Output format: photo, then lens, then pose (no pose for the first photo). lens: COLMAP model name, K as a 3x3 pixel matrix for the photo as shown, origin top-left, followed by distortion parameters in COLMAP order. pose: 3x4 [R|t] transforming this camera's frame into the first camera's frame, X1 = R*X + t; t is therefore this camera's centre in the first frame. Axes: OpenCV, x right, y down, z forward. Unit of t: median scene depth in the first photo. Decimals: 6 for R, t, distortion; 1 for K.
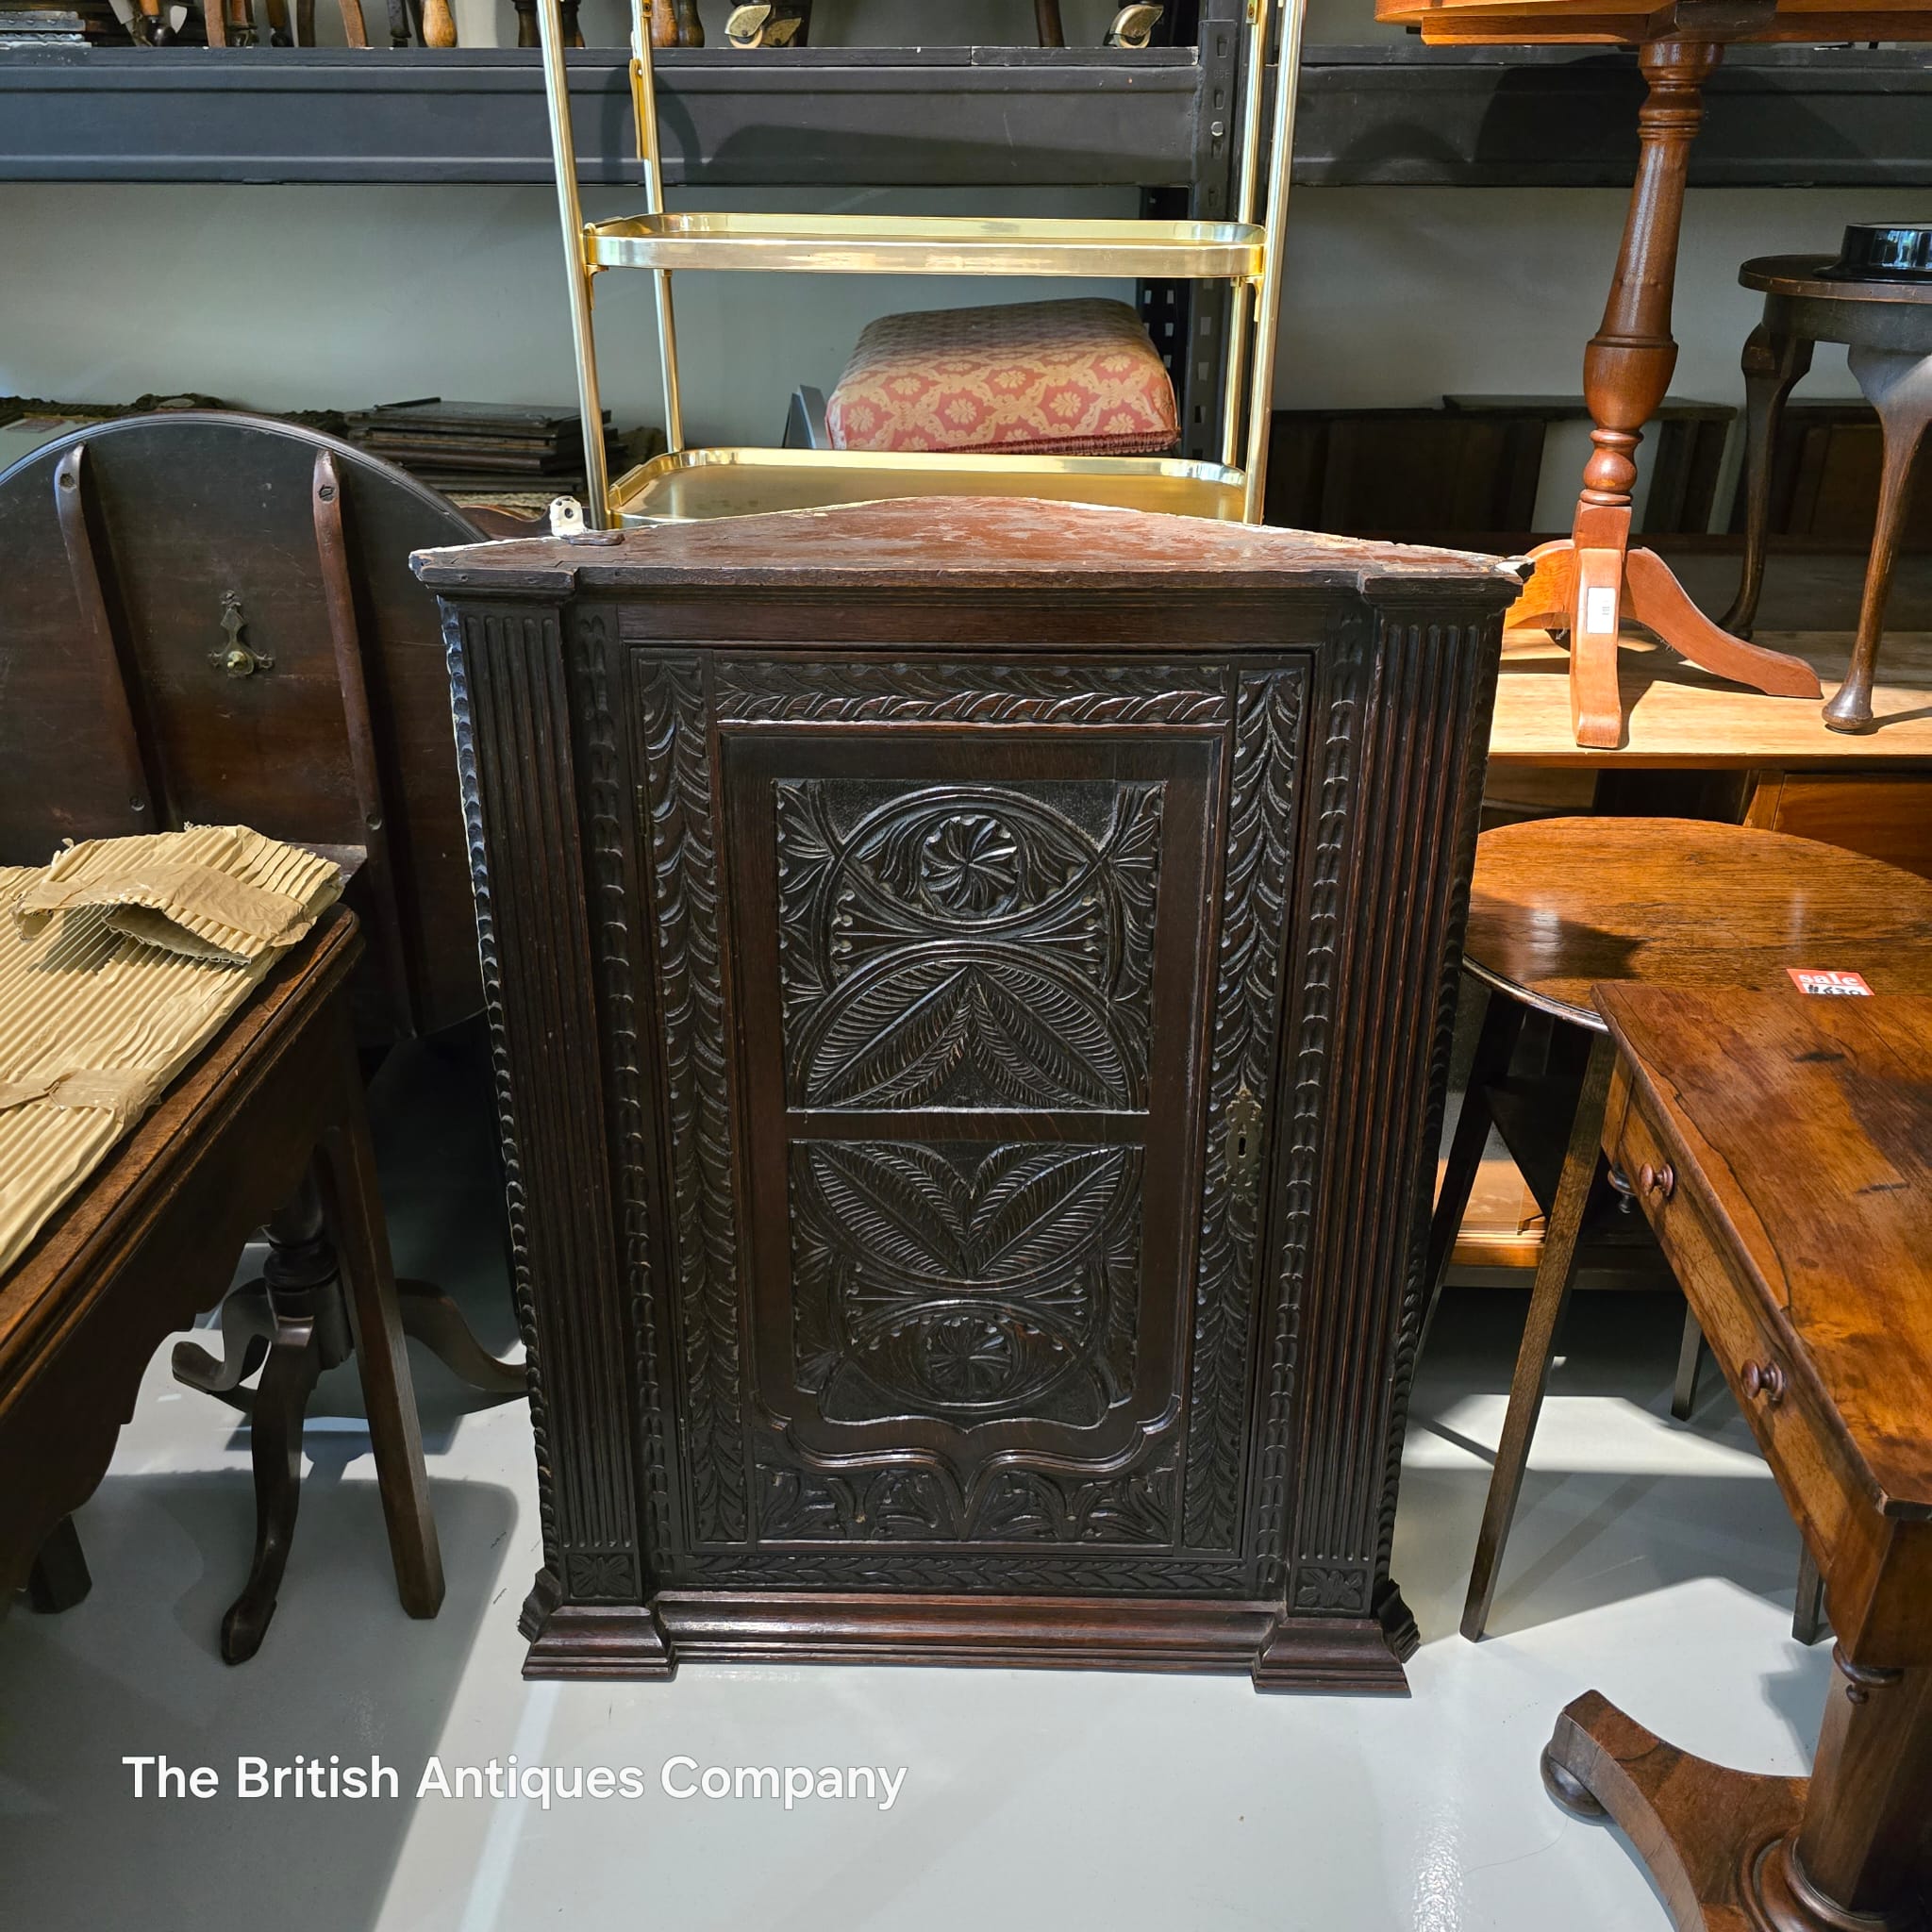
lens RADIAL K [[1758.8, 0, 996.2], [0, 1758.8, 966.8], [0, 0, 1]] dist [0.016291, 0.000000]
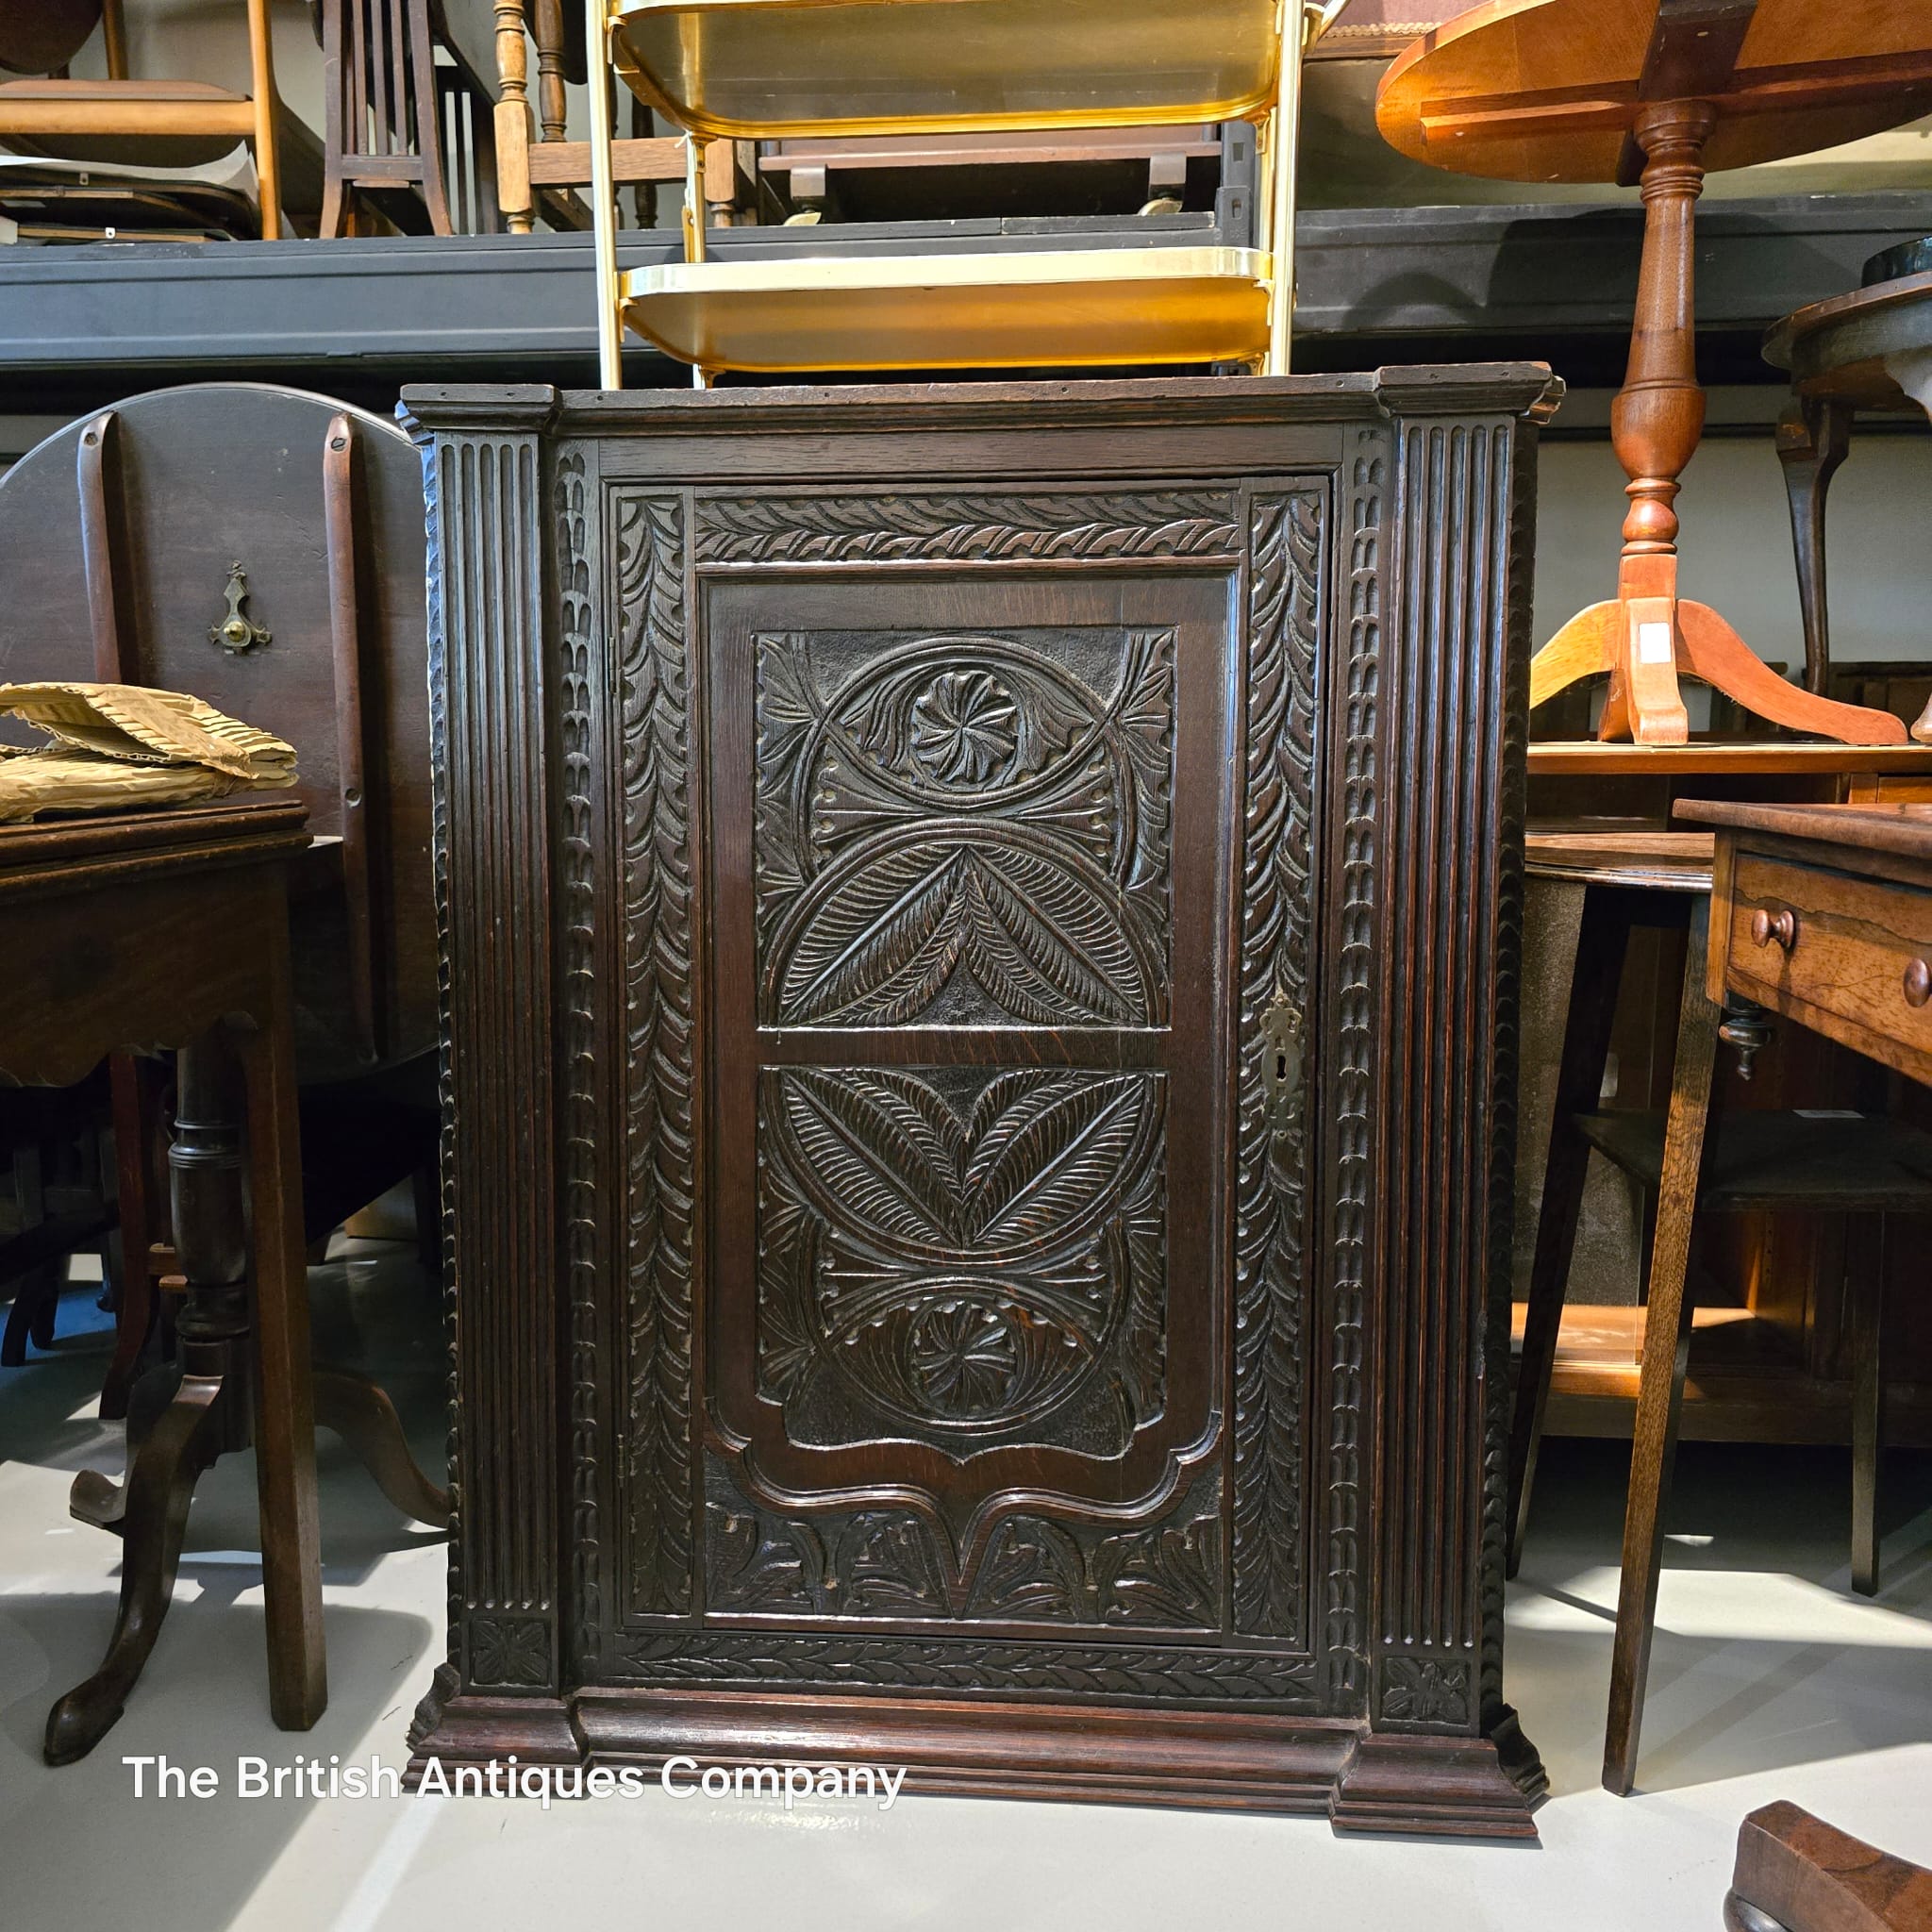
lens RADIAL K [[1758.8, 0, 962.9], [0, 1758.8, 965.7], [0, 0, 1]] dist [0.016291, 0.000000]
pose [[0.997917, -0.002497, -0.064462, 0.037658], [-0.017490, 0.951351, -0.307611, 0.299902], [0.062094, 0.308098, 0.949326, 0.150772]]
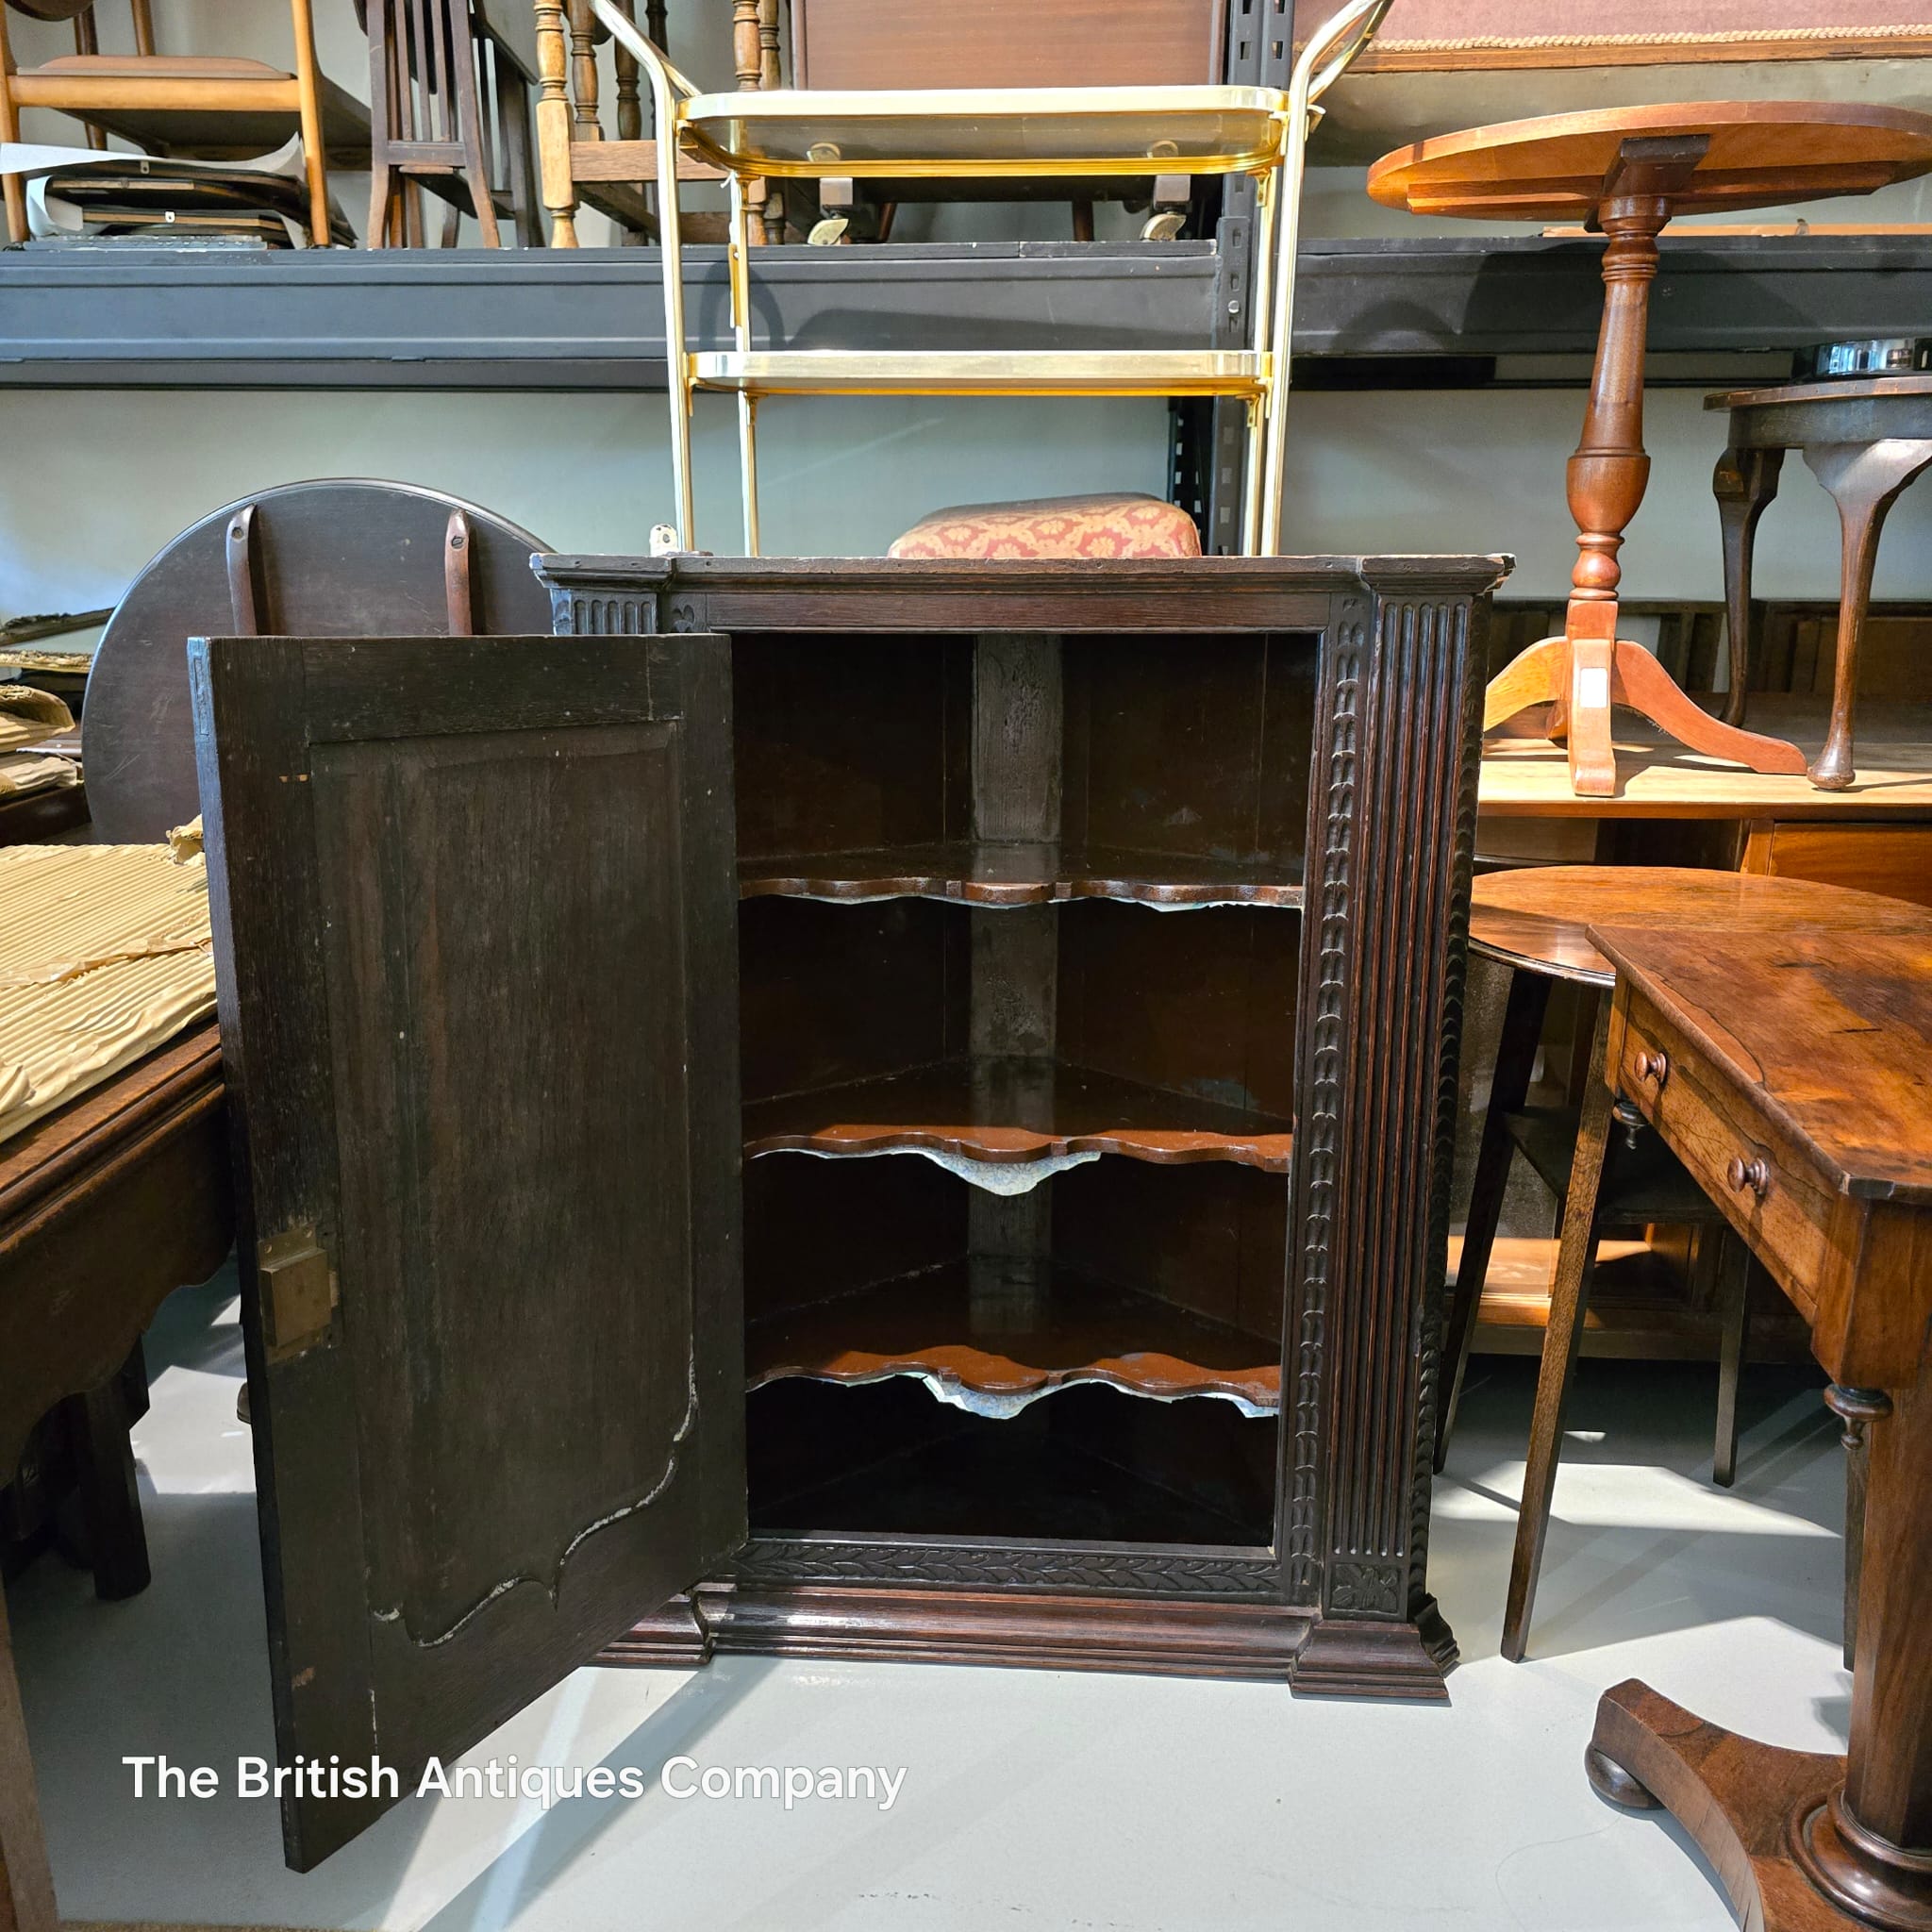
lens RADIAL K [[1758.8, 0, 958.5], [0, 1758.8, 961.5], [0, 0, 1]] dist [0.016291, 0.000000]
pose [[0.998946, 0.006665, -0.045408, 0.002040], [-0.015075, 0.982154, -0.187475, 0.200137], [0.043348, 0.187962, 0.981219, -0.061388]]
